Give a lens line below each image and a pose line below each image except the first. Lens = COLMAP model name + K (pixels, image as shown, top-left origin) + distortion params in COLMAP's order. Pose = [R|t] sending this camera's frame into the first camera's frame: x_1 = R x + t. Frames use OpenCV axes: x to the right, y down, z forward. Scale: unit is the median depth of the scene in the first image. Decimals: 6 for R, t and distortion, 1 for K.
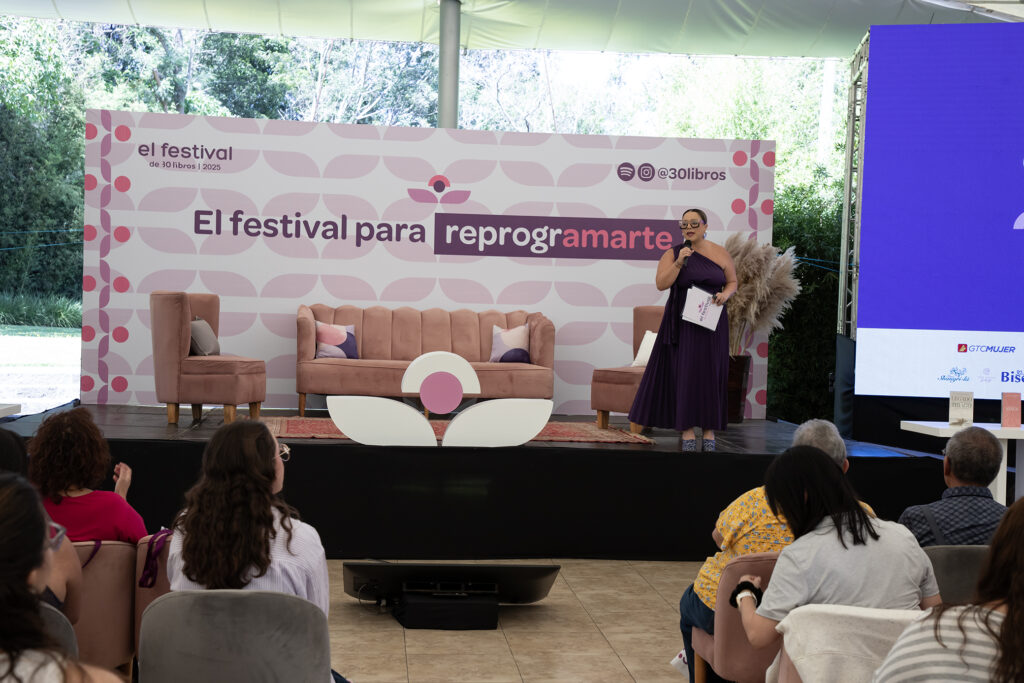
lens RADIAL K [[1453.7, 0, 512.0], [0, 1453.7, 341.5], [0, 0, 1]] dist [0.164619, 0.024884]
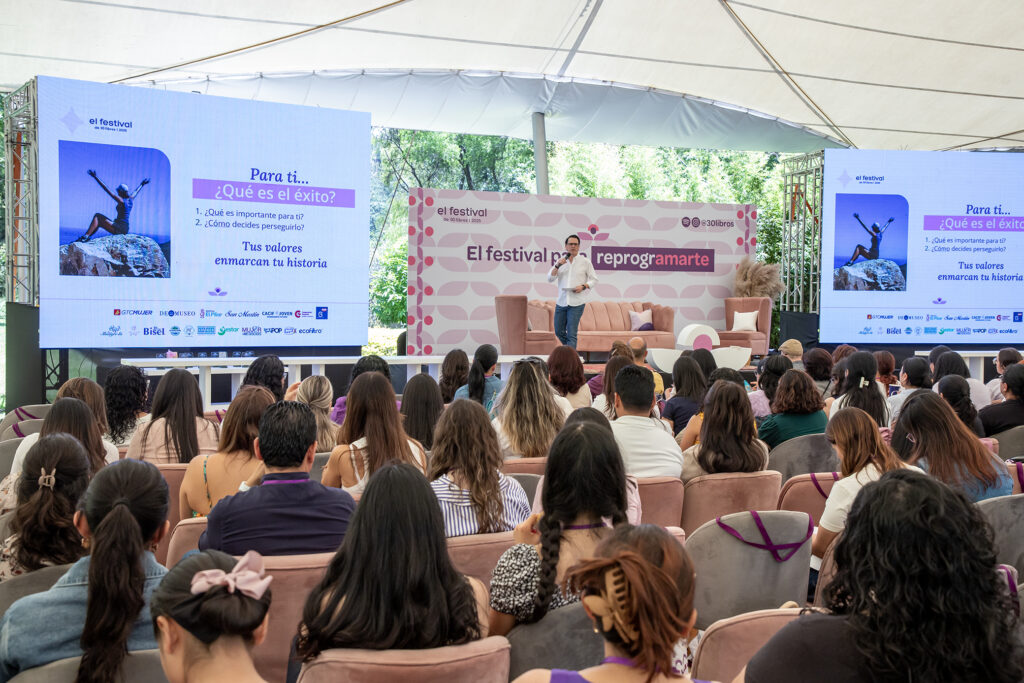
lens RADIAL K [[1244.0, 0, 491.7], [0, 1244.0, 340.0], [0, 0, 1]] dist [0.022513, 0.053926]
pose [[0.949892, -0.028445, 0.311283, -0.635296], [0.023269, 0.999523, 0.020329, -0.009426], [-0.311712, -0.012067, 0.950100, -0.375291]]
